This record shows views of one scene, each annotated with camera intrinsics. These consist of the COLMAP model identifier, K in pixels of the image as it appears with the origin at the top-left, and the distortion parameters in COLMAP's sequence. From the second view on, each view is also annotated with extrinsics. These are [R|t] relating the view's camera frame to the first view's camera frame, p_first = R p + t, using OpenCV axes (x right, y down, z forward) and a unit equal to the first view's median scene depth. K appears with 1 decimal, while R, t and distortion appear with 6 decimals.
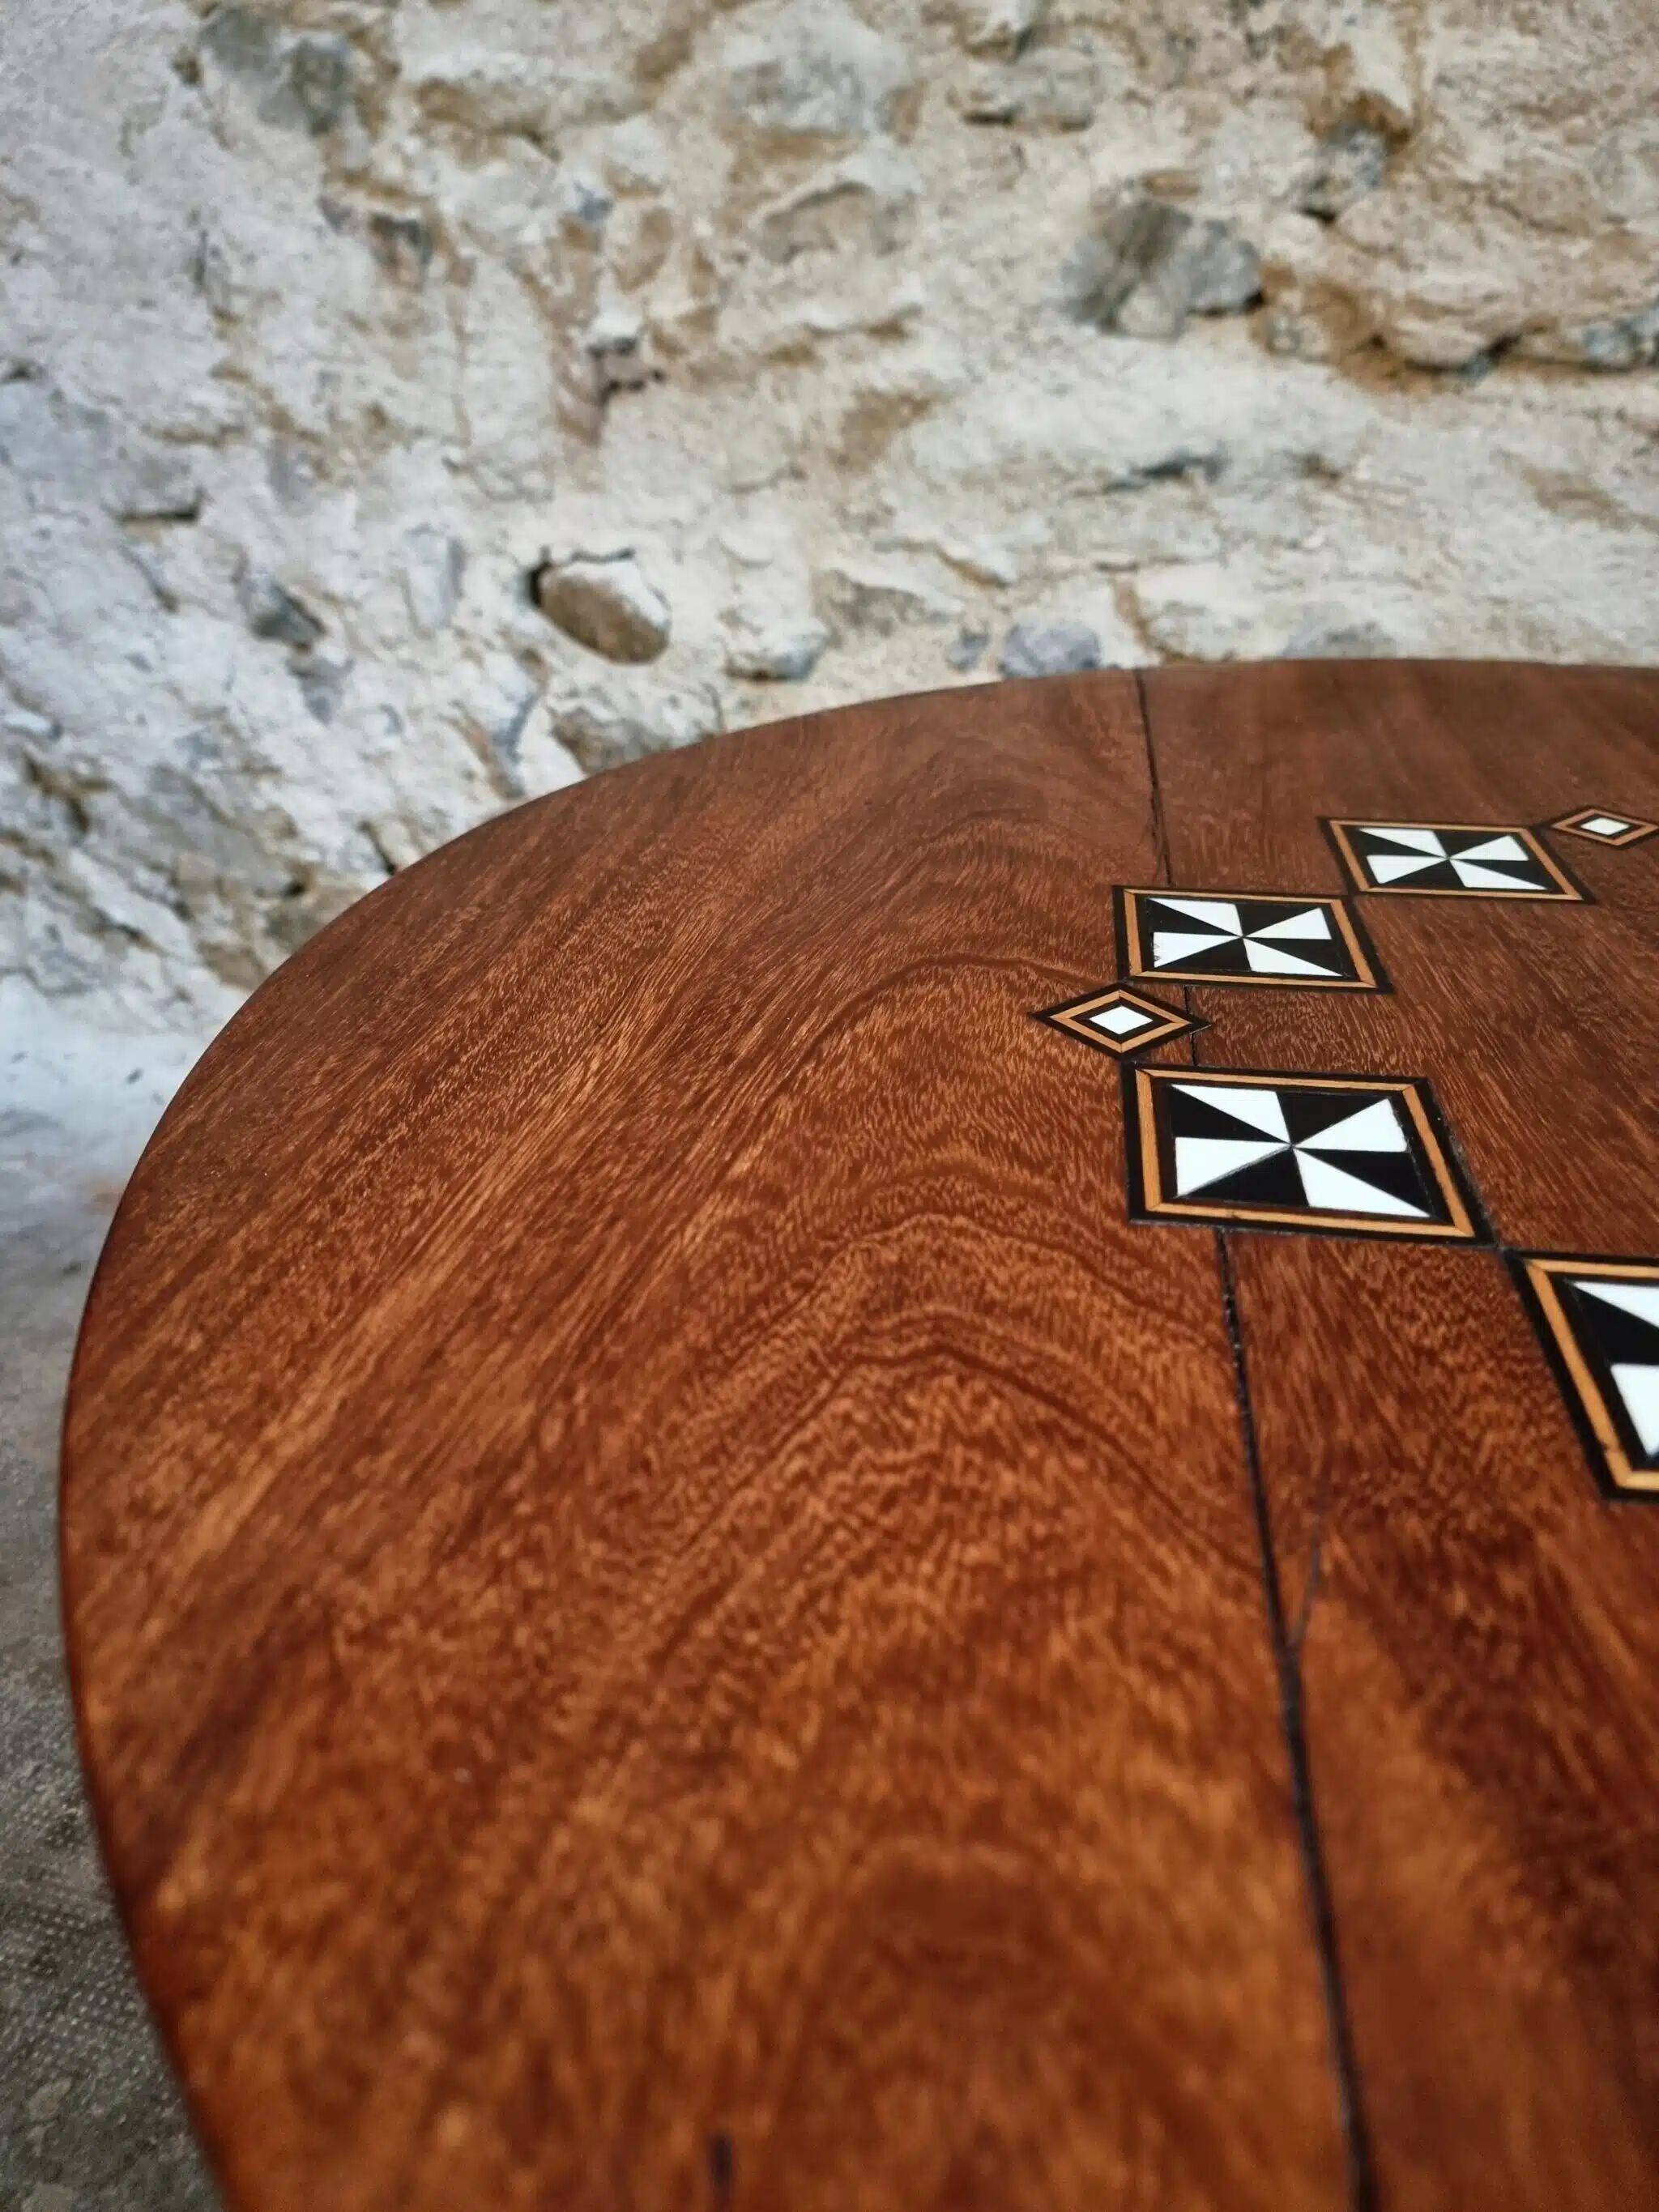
lens RADIAL K [[1591.1, 0, 811.4], [0, 1591.1, 1105.6], [0, 0, 1]] dist [0.039857, -0.047216]
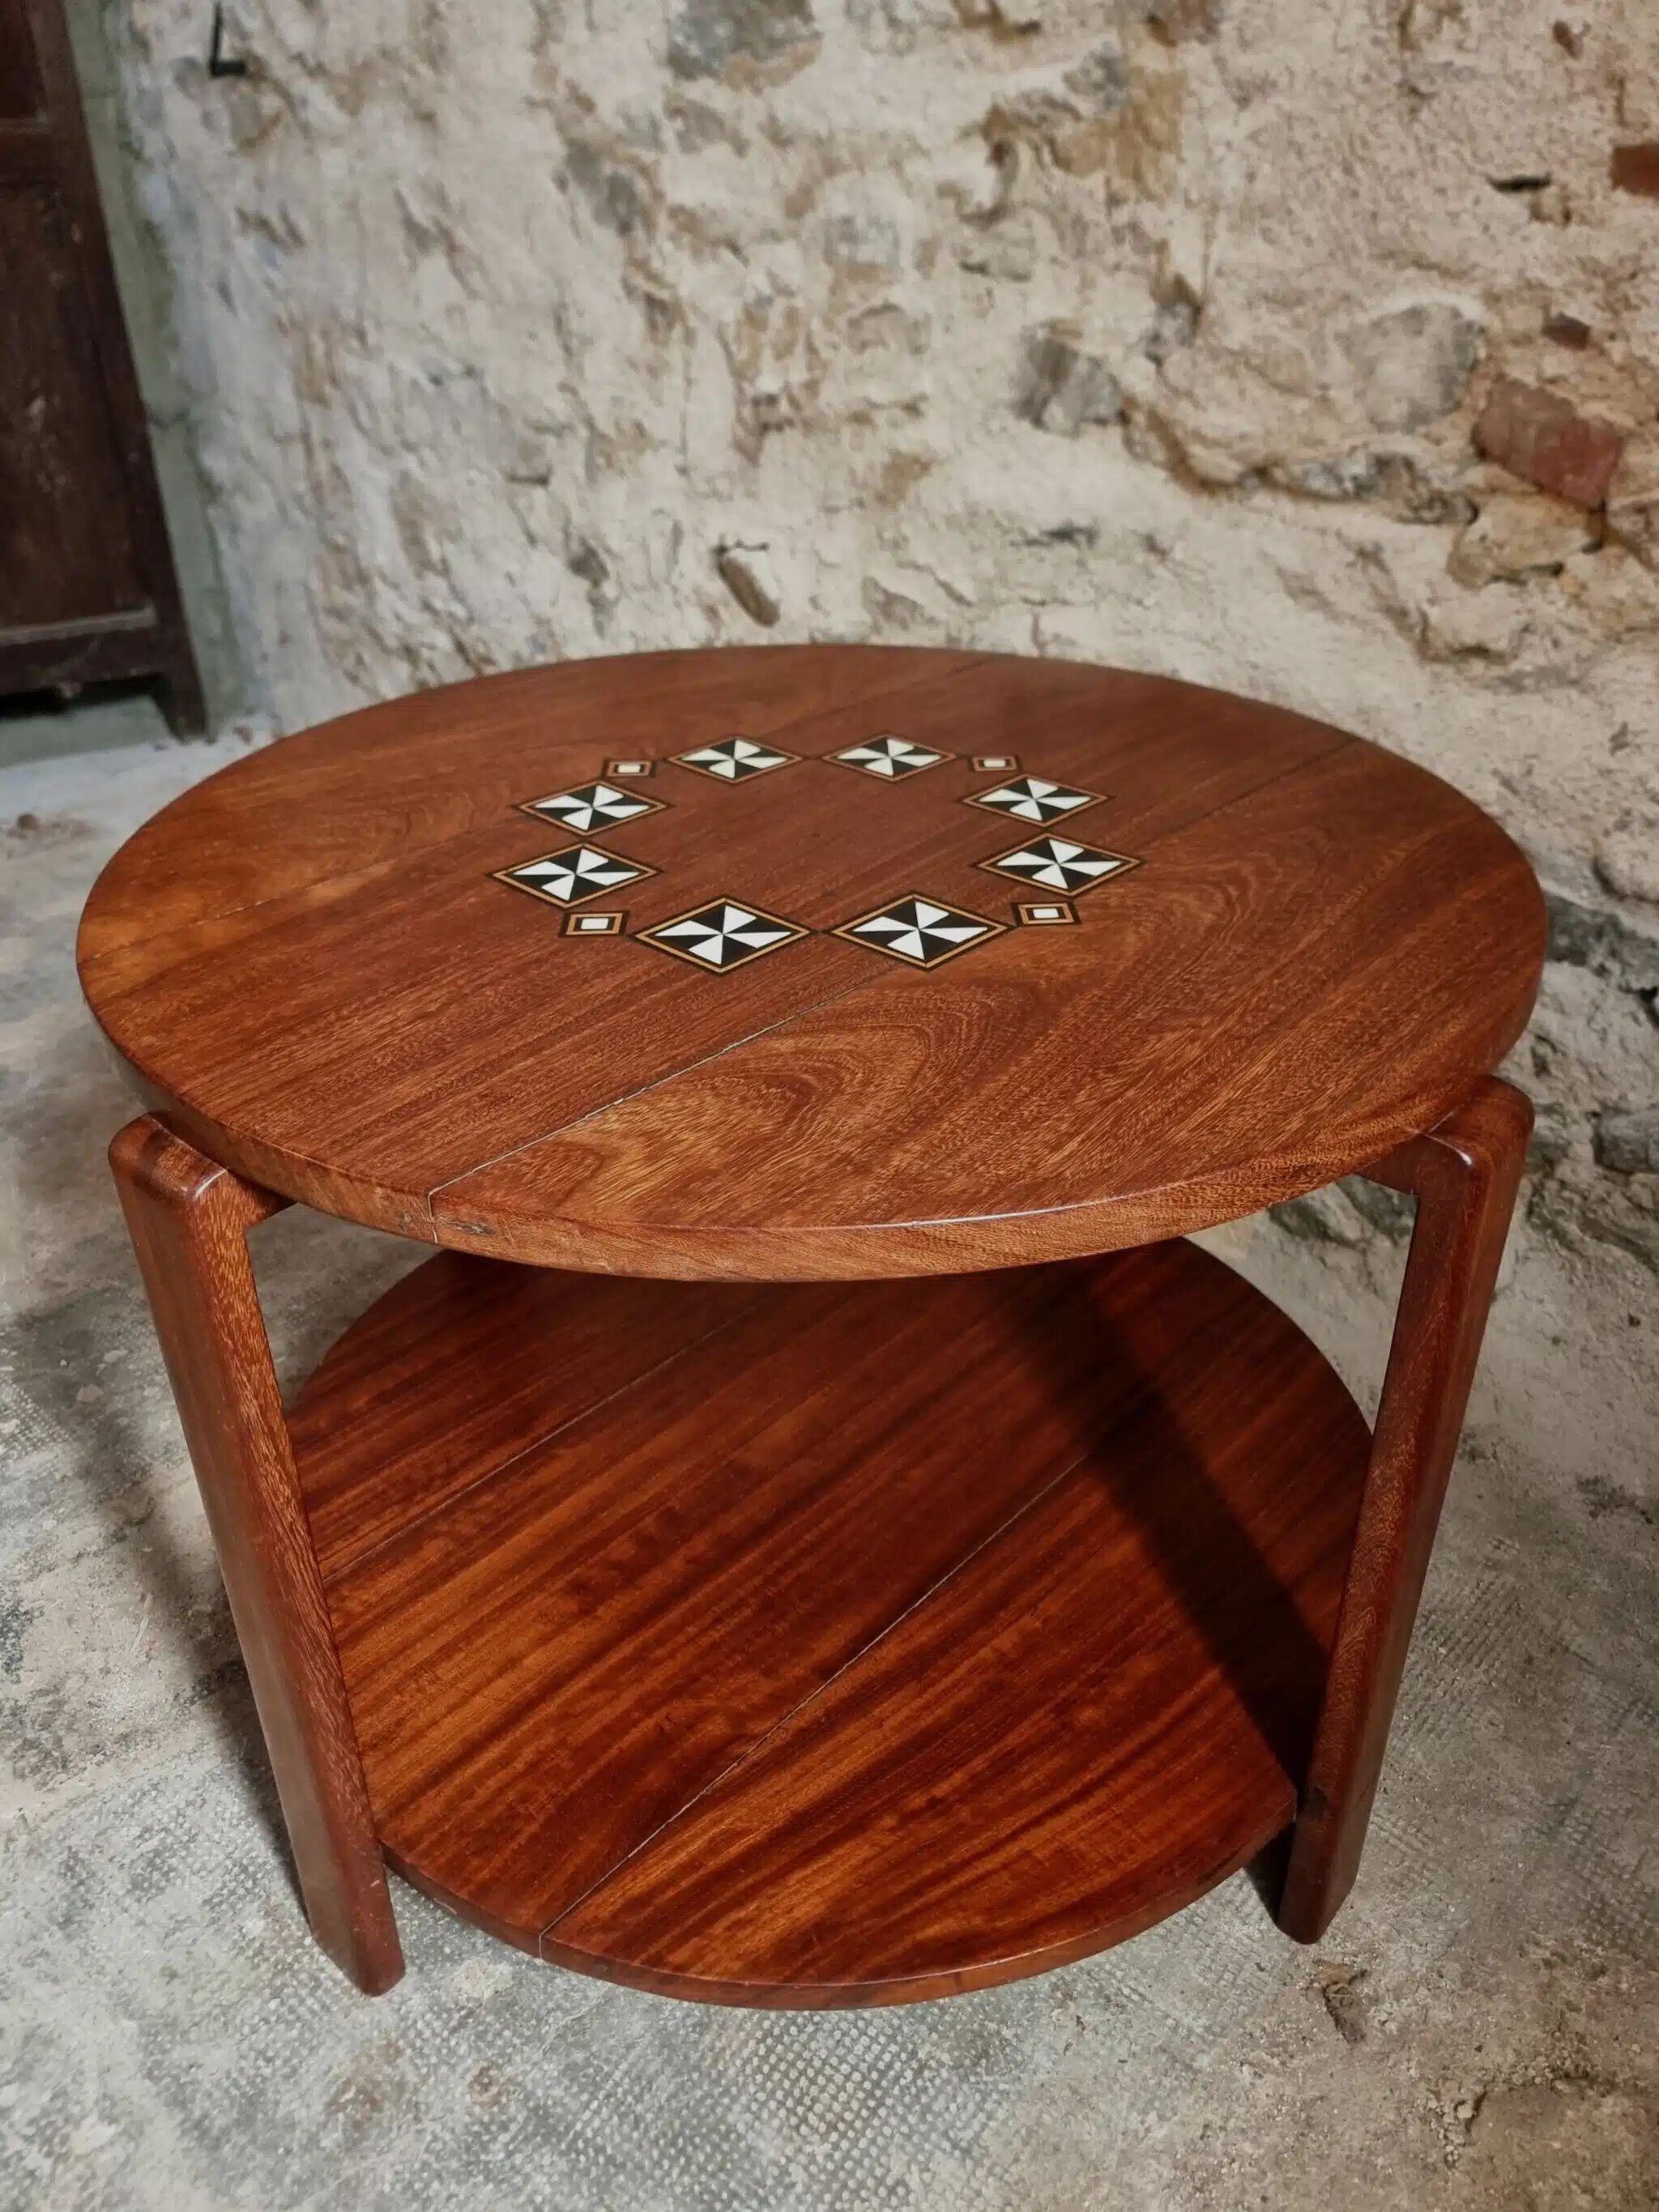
lens RADIAL K [[1621.5, 0, 825.5], [0, 1621.5, 1095.2], [0, 0, 1]] dist [0.059078, -0.053462]
pose [[0.901413, 0.231577, -0.365823, 0.606229], [-0.218091, 0.972774, 0.078403, -0.005054], [0.374019, 0.009109, 0.927376, -0.311670]]
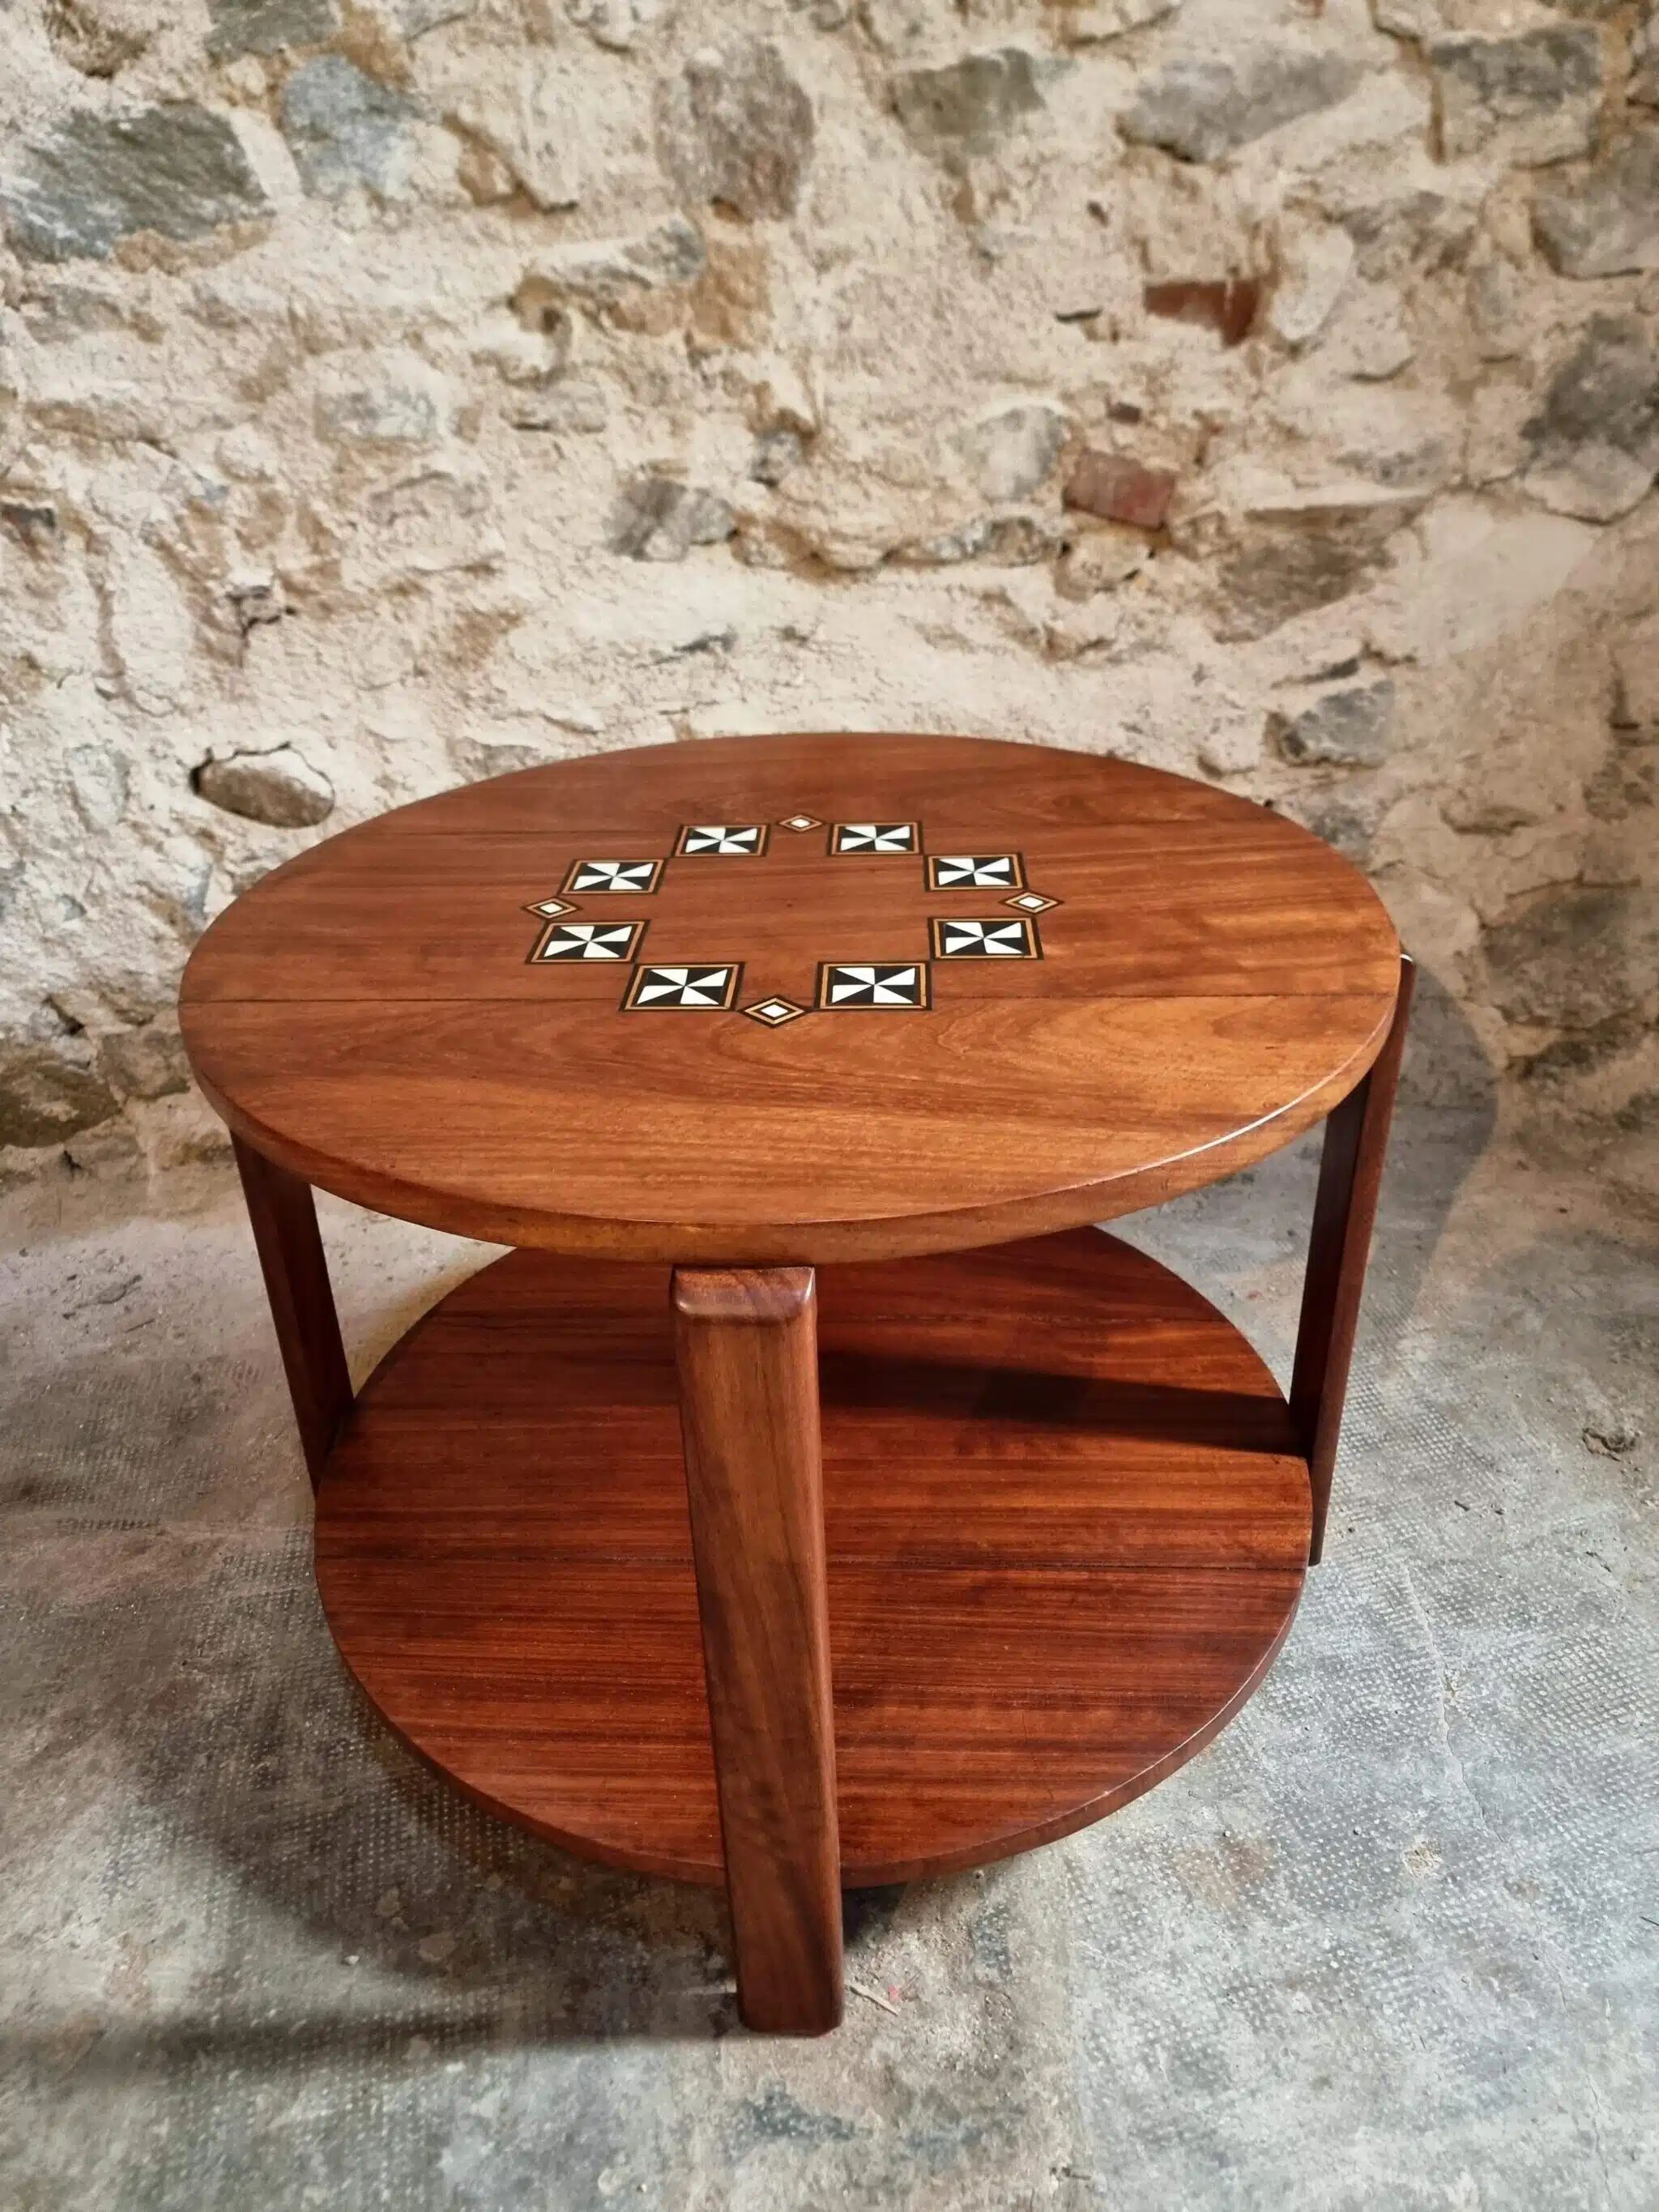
lens RADIAL K [[1578.9, 0, 834.8], [0, 1578.9, 1091.9], [0, 0, 1]] dist [0.054830, -0.049992]
pose [[0.872901, -0.251795, 0.417903, -0.358481], [0.250683, 0.966294, 0.058594, -0.047800], [-0.418571, 0.053614, 0.906600, -0.338807]]
